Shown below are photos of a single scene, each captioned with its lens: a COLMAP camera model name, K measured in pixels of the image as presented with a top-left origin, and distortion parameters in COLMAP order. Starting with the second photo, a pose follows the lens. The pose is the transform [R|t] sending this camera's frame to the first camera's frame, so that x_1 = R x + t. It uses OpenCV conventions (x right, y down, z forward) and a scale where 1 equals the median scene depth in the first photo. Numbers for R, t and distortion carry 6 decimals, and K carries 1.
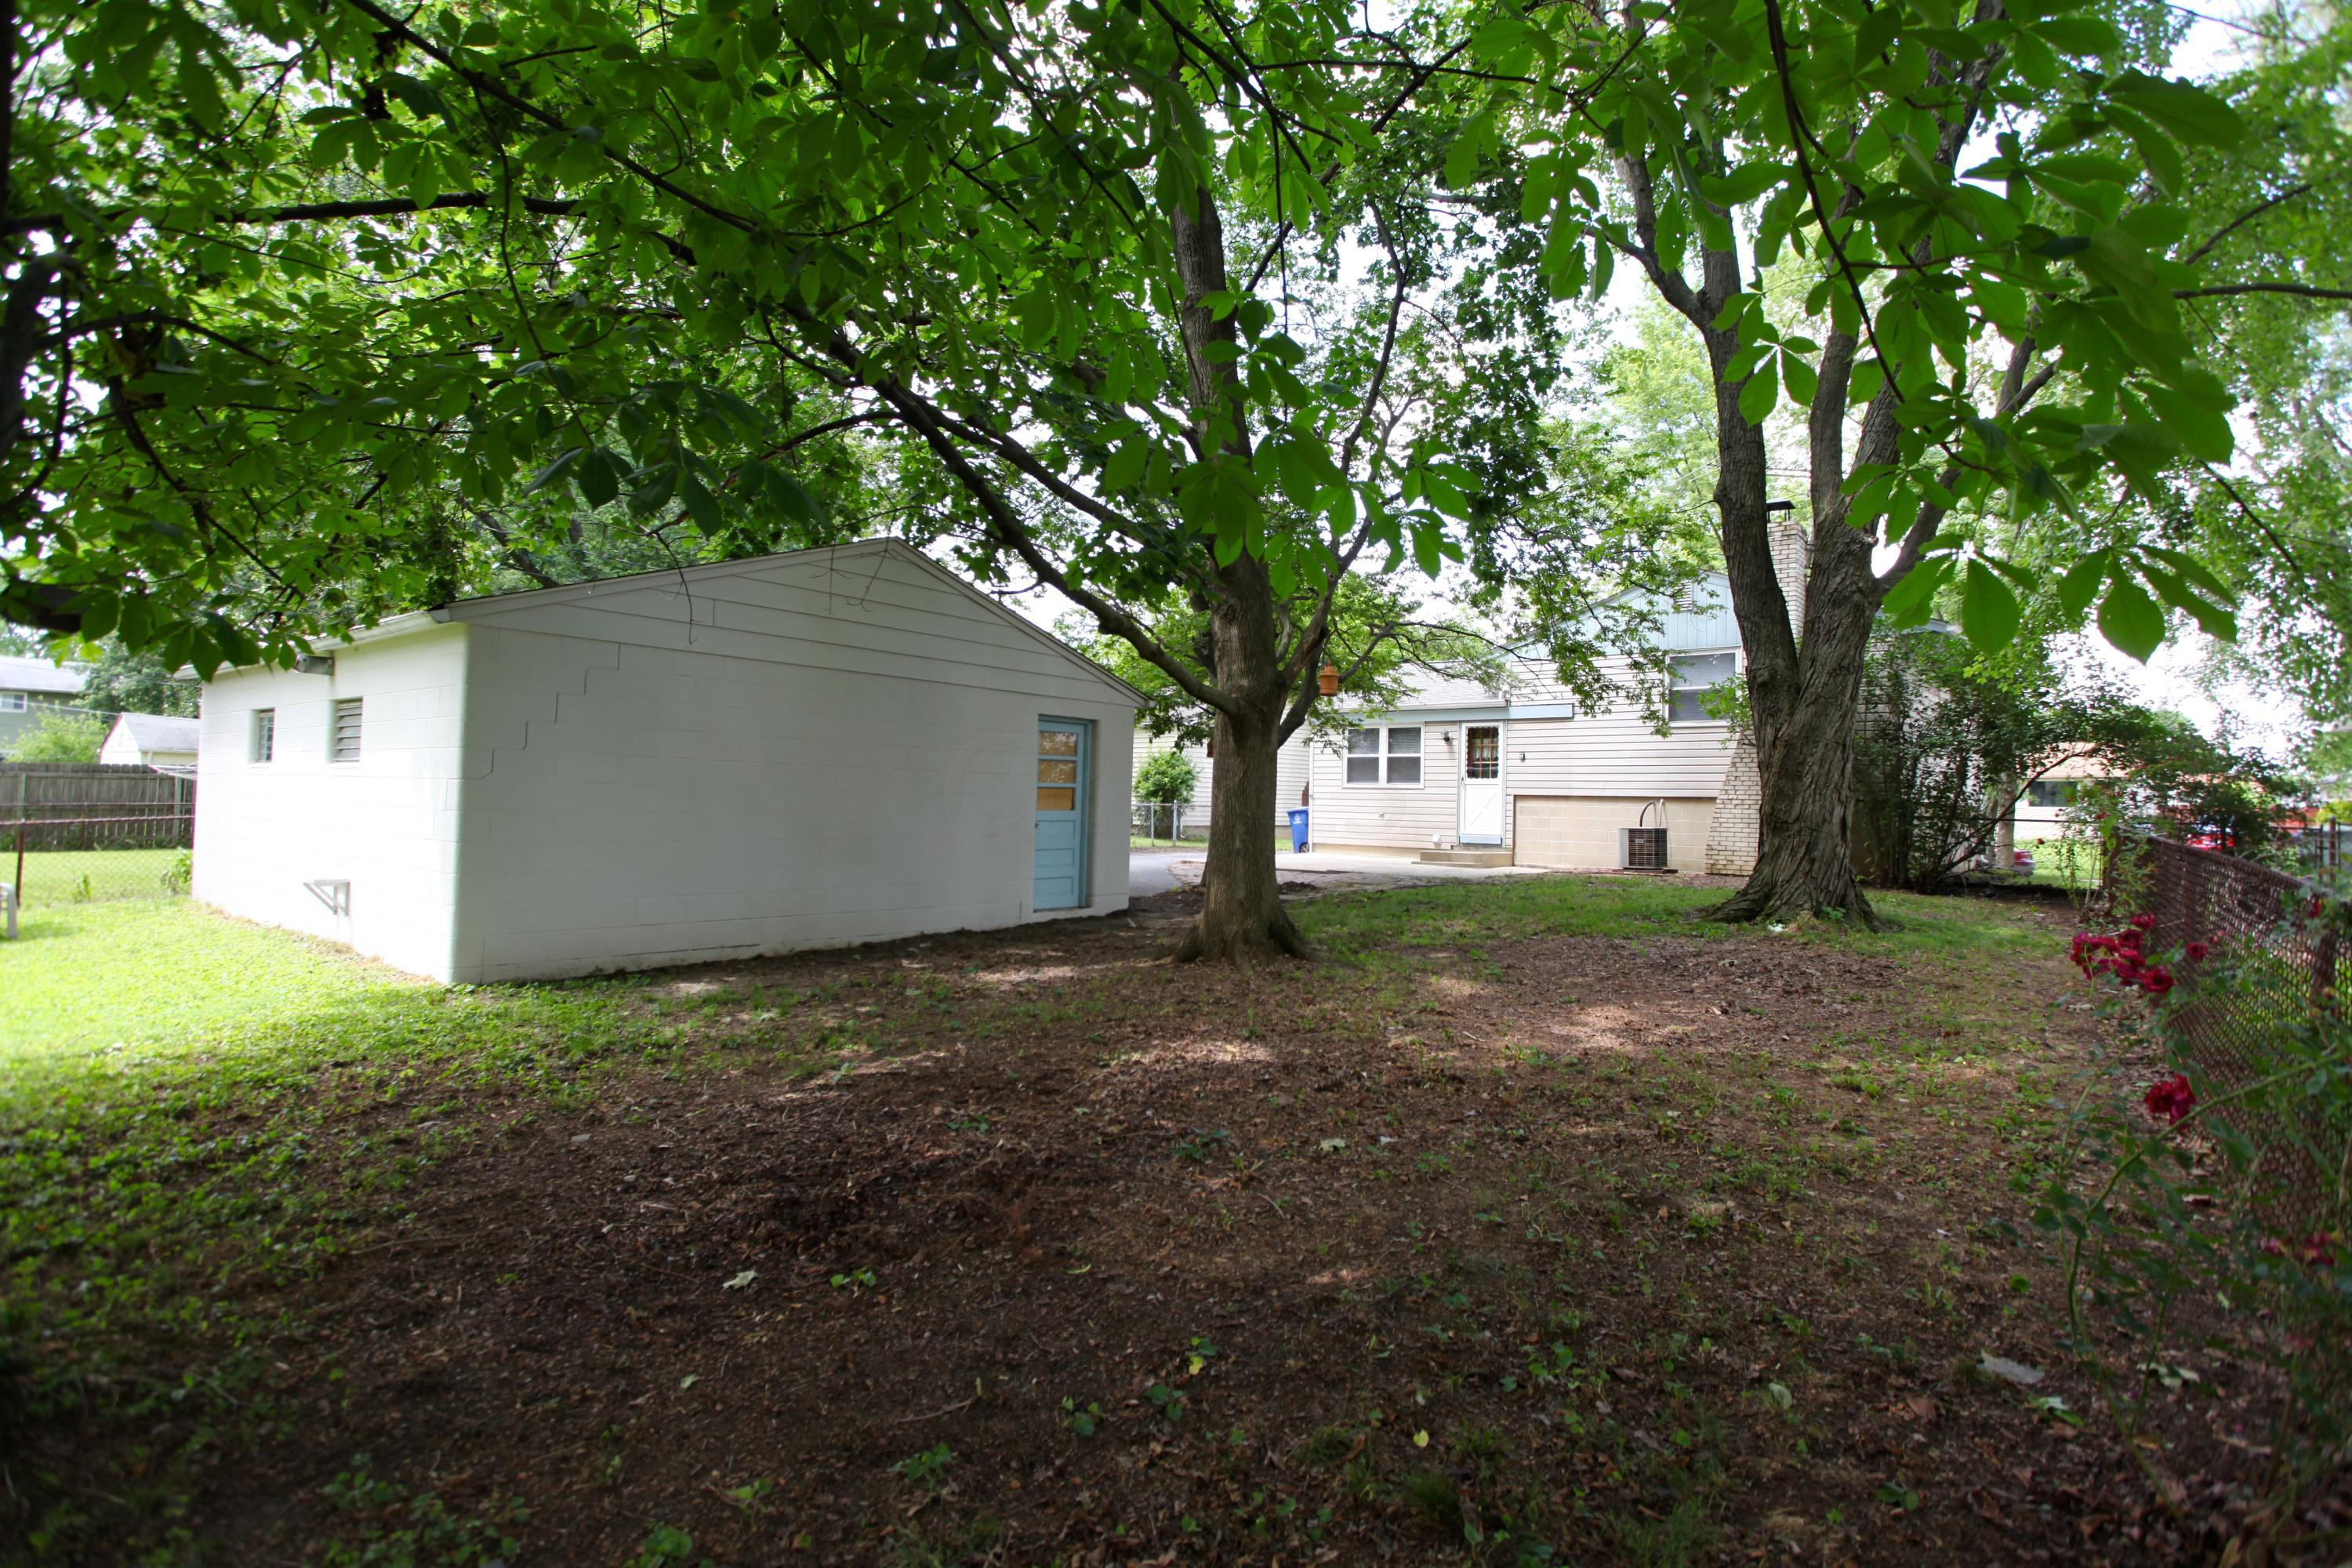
lens RADIAL K [[1138.7, 0, 1176.6], [0, 1138.7, 775.7], [0, 0, 1]] dist [-0.059527, 0.016863]
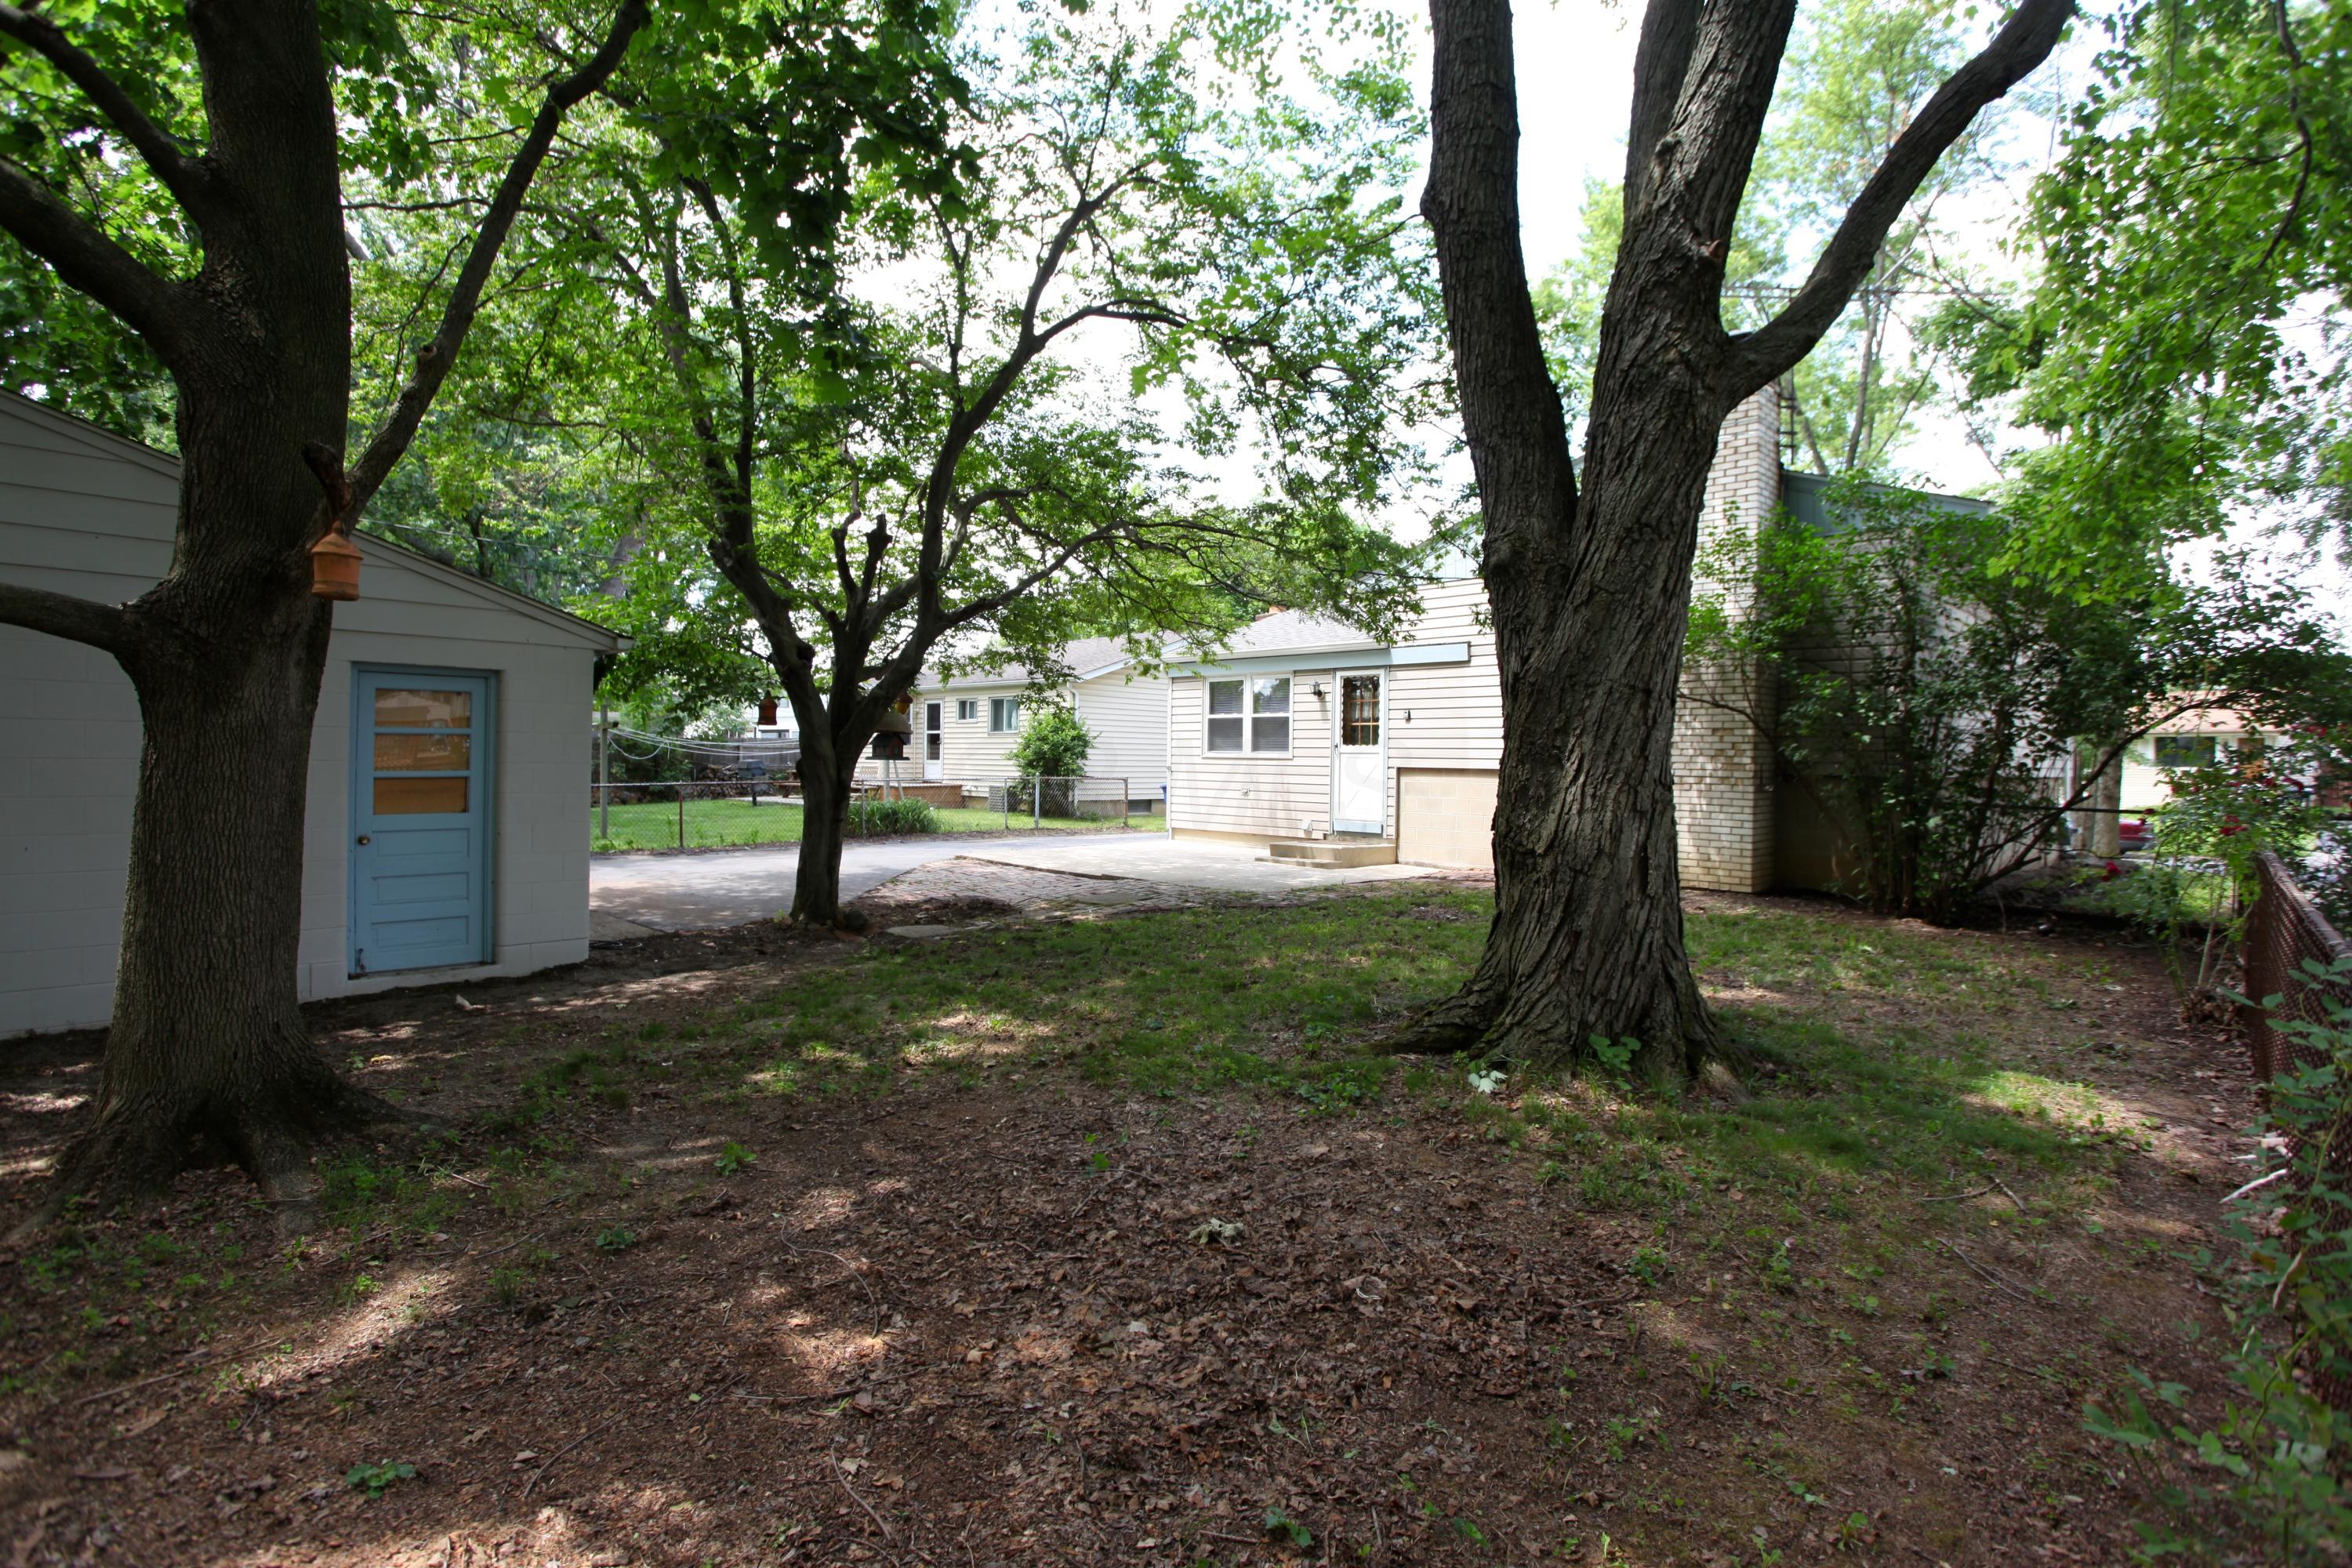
lens RADIAL K [[1138.7, 0, 1174.5], [0, 1138.7, 767.7], [0, 0, 1]] dist [-0.059527, 0.016863]
pose [[0.997009, -0.007664, -0.076910, 0.206069], [0.009860, 0.999553, 0.028210, -0.005173], [0.076659, -0.028884, 0.996639, 0.243093]]
